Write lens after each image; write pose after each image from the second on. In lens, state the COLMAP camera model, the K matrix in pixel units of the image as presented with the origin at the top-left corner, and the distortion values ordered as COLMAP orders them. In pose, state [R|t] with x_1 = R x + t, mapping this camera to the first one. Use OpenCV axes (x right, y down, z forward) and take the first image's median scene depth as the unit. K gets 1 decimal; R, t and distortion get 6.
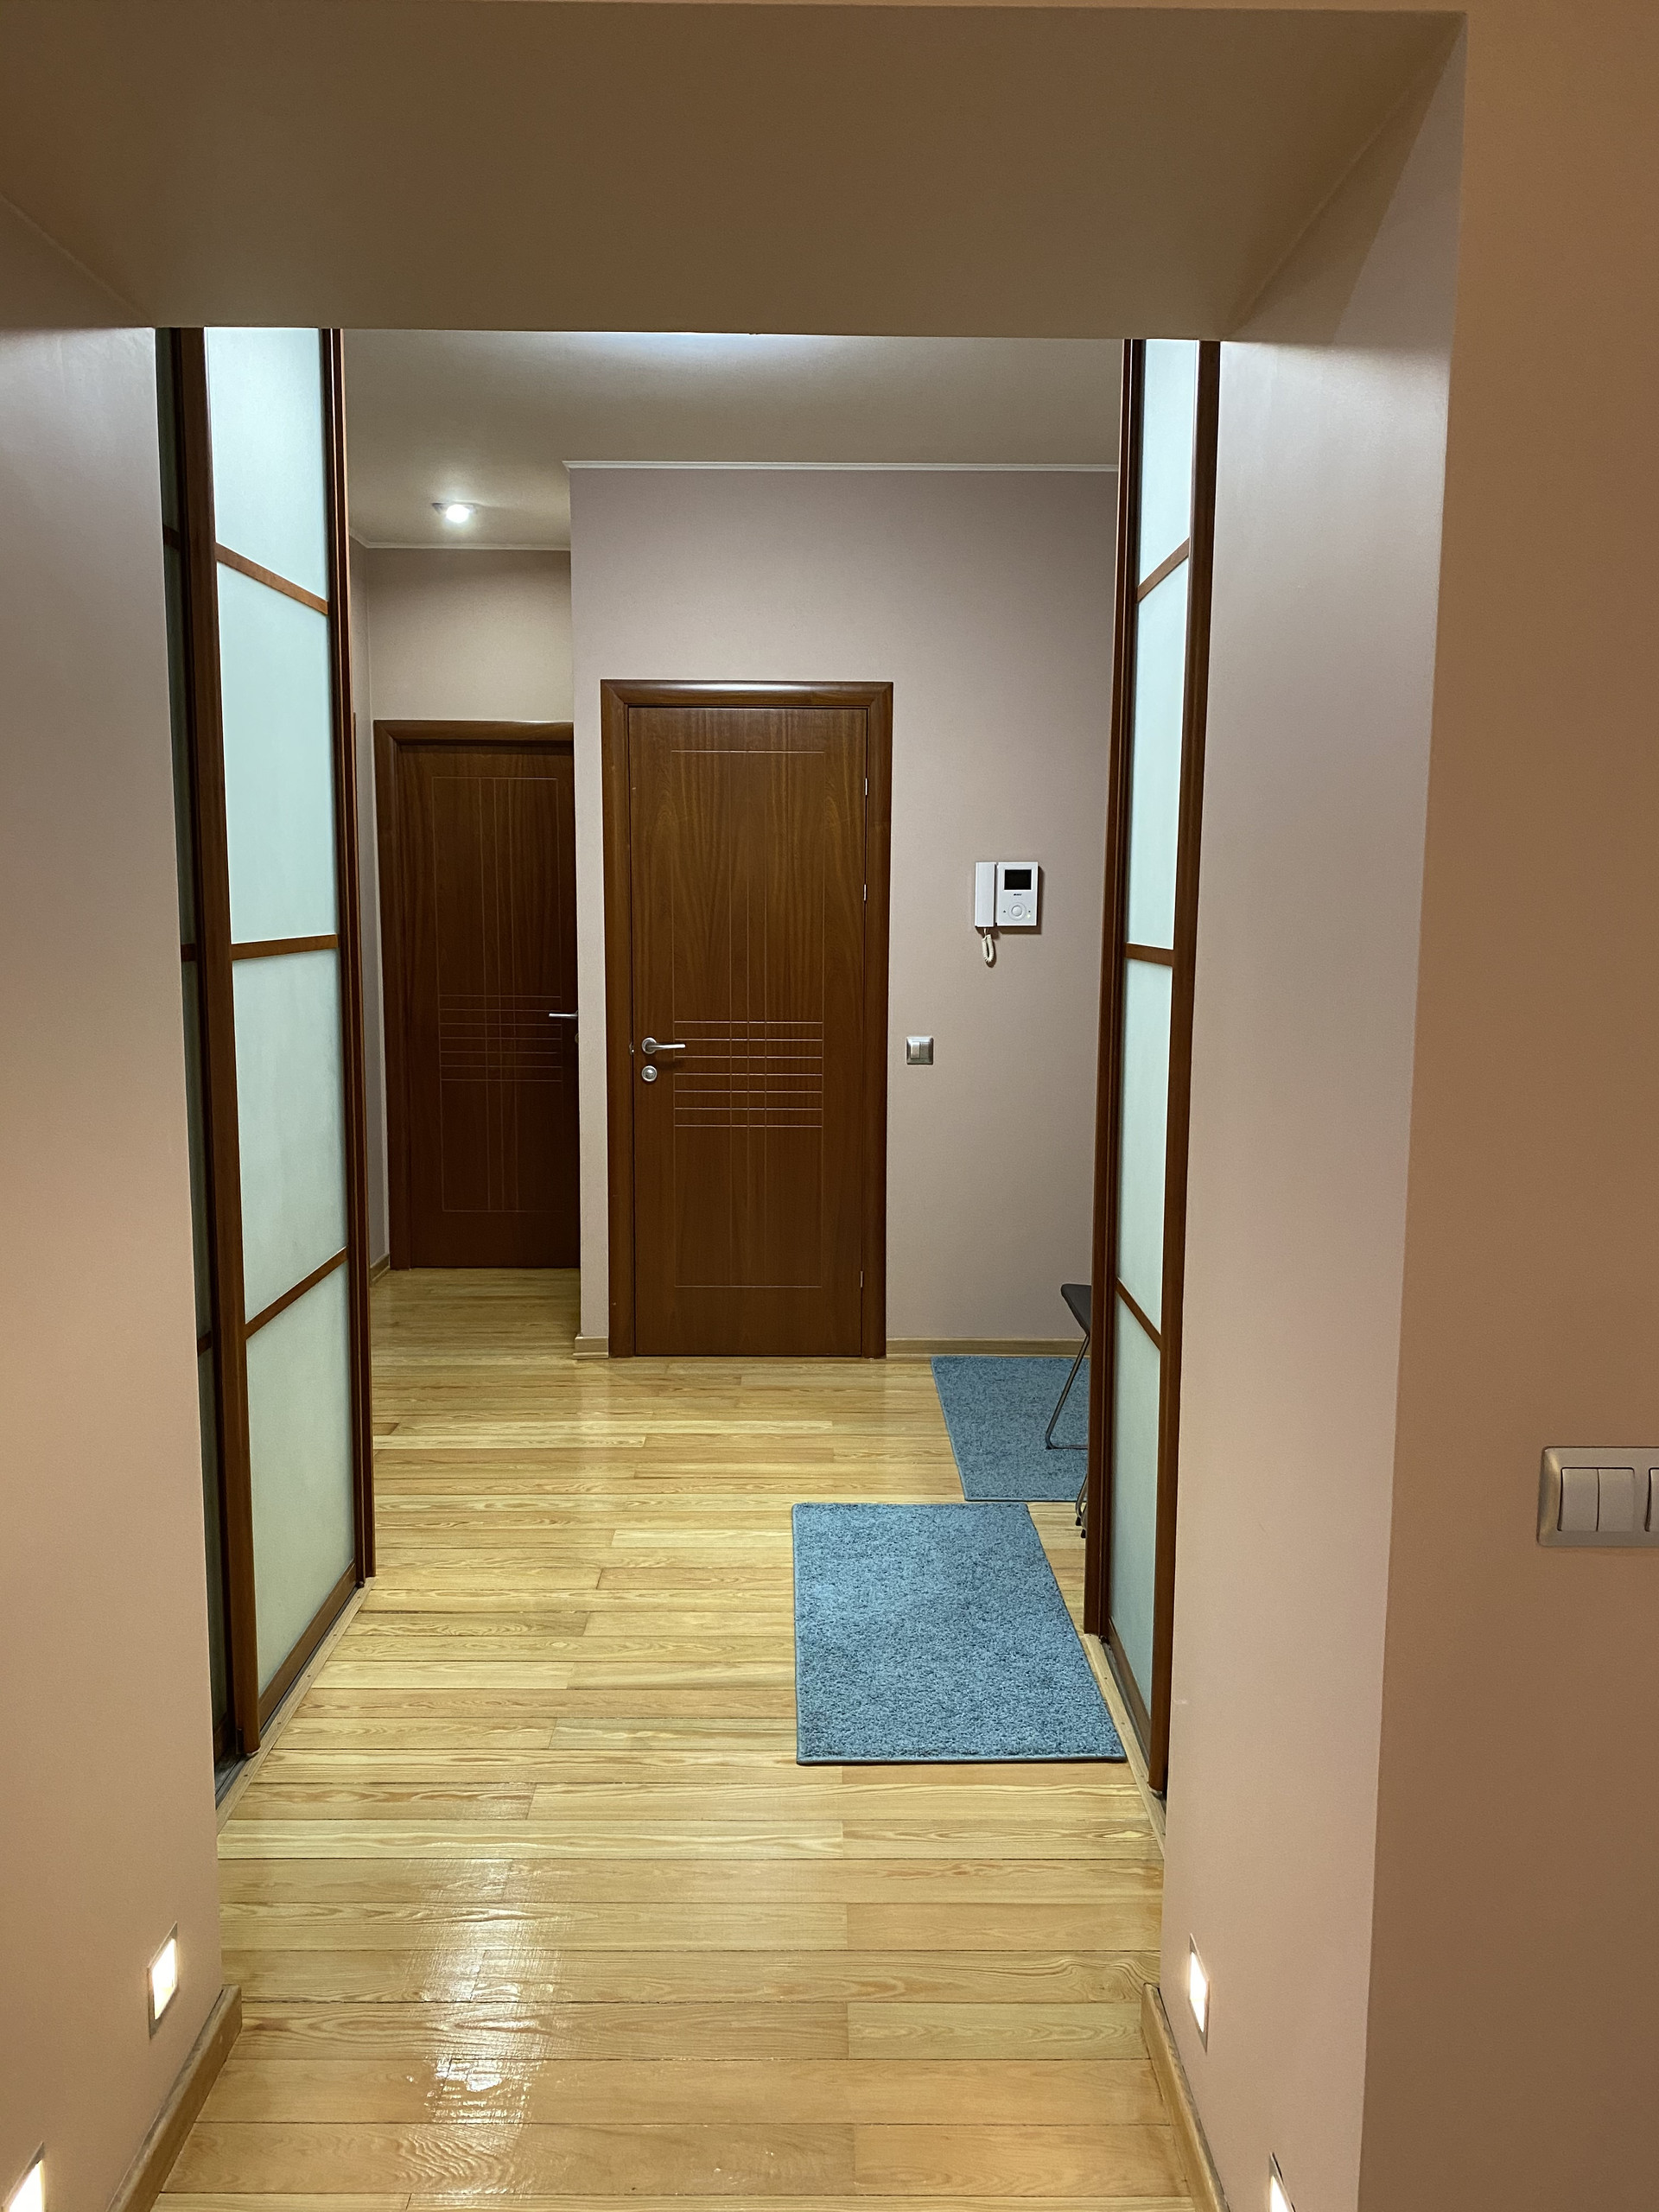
lens RADIAL K [[1663.3, 0, 829.5], [0, 1663.3, 1106.0], [0, 0, 1]] dist [0.006735, 0.005296]
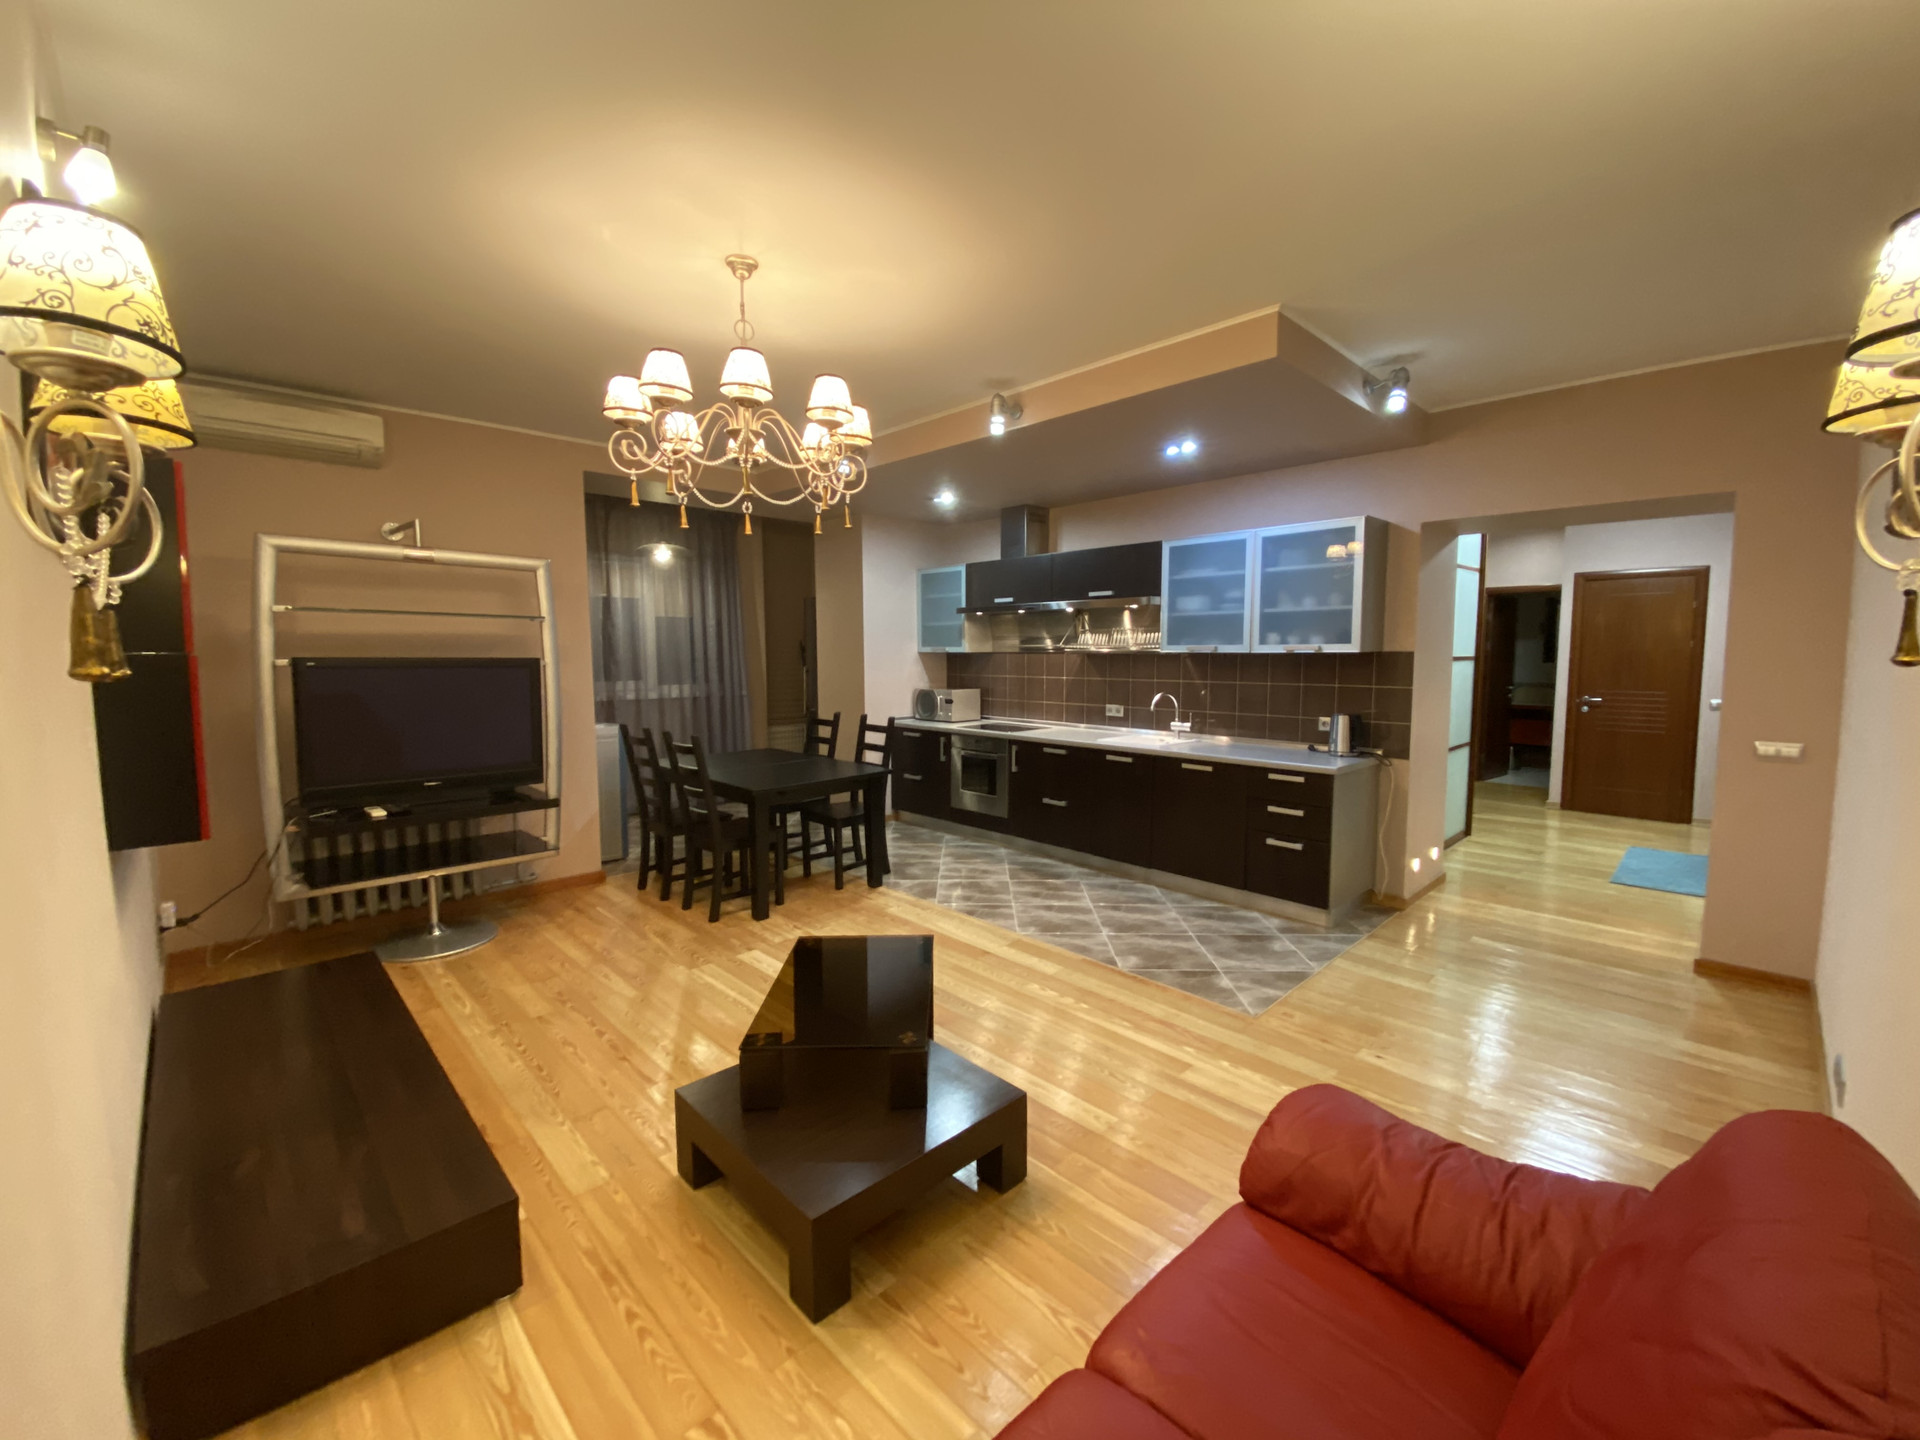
lens RADIAL K [[764.2, 0, 960.3], [0, 764.2, 710.5], [0, 0, 1]] dist [0.030260, -0.025751]
pose [[0.681020, 0.048840, -0.730634, 0.126878], [-0.089380, 0.995857, -0.016742, 0.099911], [0.726789, 0.076706, 0.682564, -0.675360]]
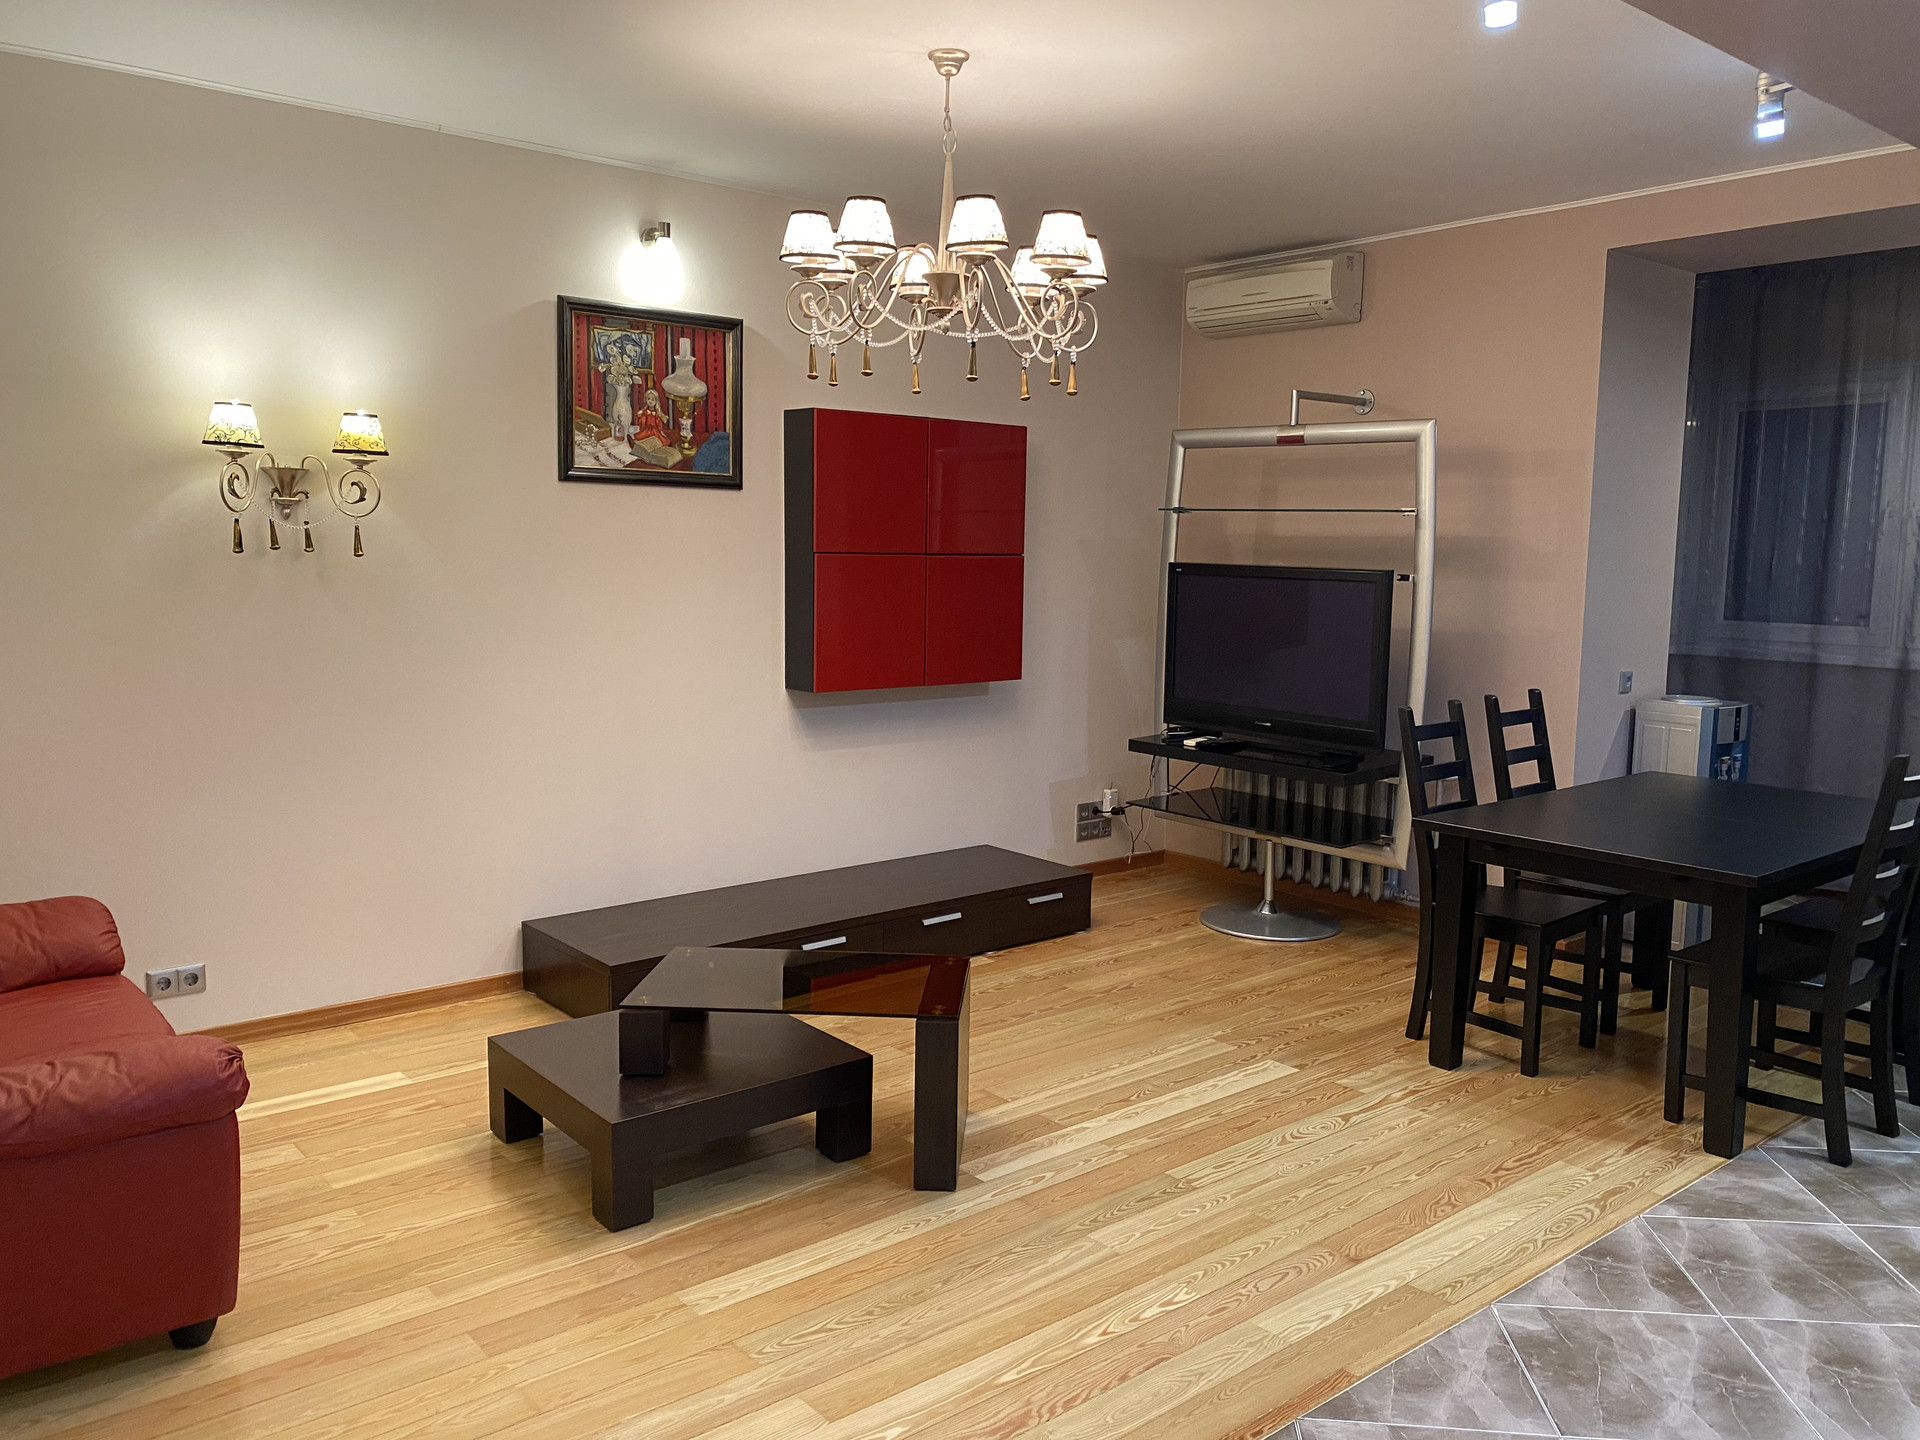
lens RADIAL K [[1443.7, 0, 954.4], [0, 1443.7, 704.4], [0, 0, 1]] dist [0.006735, 0.005296]
pose [[-0.777704, 0.051146, -0.626546, 0.116575], [-0.105511, 0.971925, 0.210306, -0.087641], [0.619712, 0.229663, -0.750474, 0.623585]]
